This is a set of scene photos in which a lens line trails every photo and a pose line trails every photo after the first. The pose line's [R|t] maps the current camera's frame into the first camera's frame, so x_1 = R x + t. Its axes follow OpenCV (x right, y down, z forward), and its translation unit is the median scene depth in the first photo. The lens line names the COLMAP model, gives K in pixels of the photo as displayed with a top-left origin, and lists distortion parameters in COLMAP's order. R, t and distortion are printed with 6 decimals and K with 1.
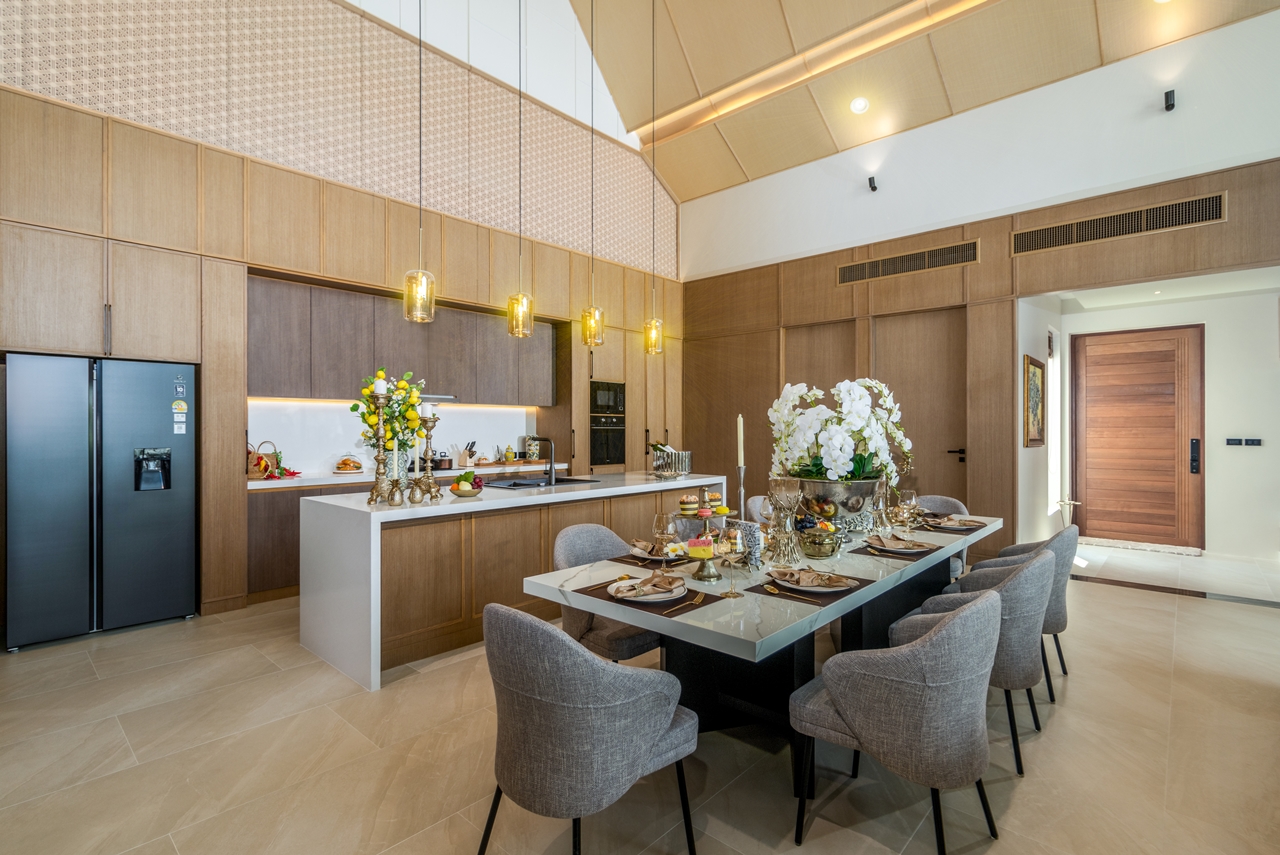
lens RADIAL K [[609.5, 0, 640.0], [0, 609.5, 427.5], [0, 0, 1]] dist [-0.000969, -0.000272]
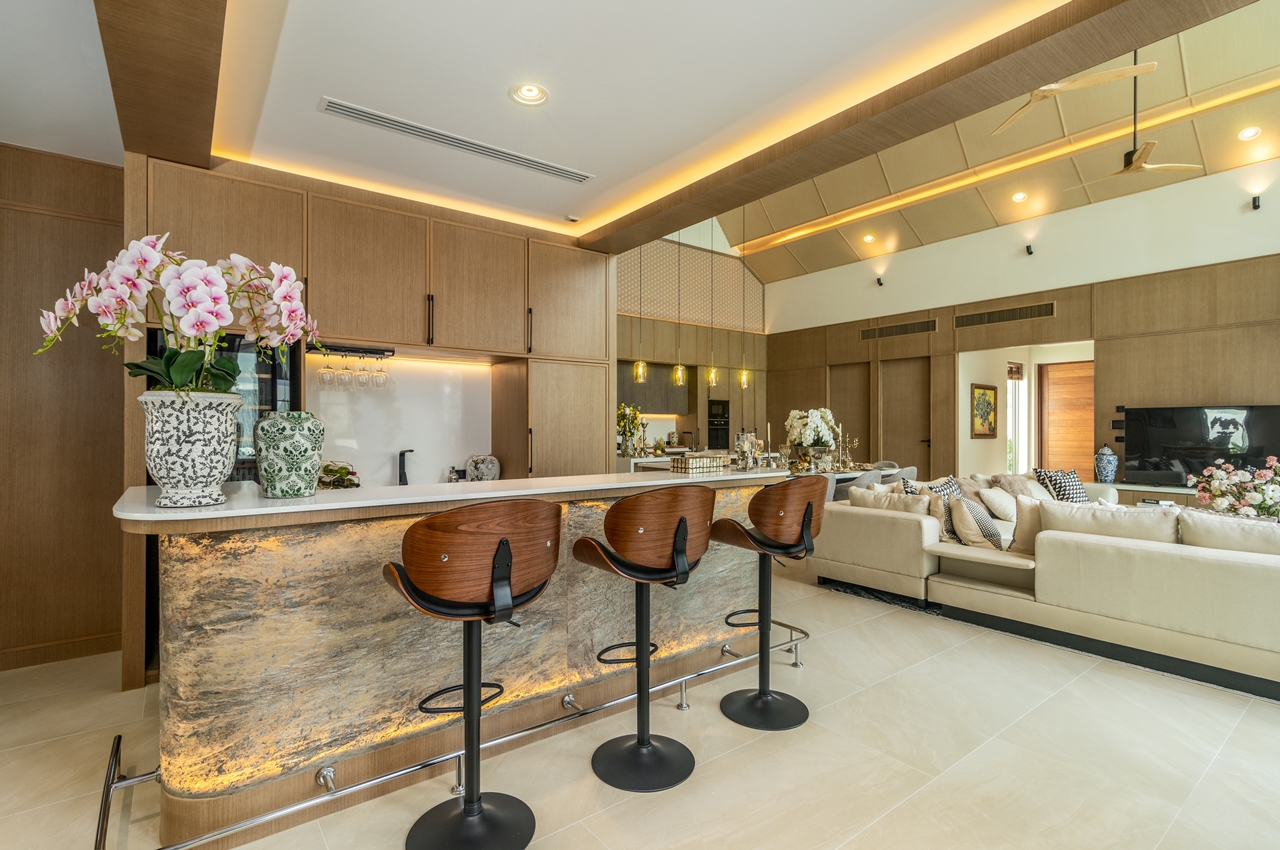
lens RADIAL K [[594.8, 0, 623.5], [0, 594.8, 426.8], [0, 0, 1]] dist [0.021483, -0.000064]
pose [[0.979340, -0.000122, -0.202218, 0.023784], [0.000073, 1.000000, -0.000250, -0.000288], [0.202218, 0.000230, 0.979340, -0.731744]]
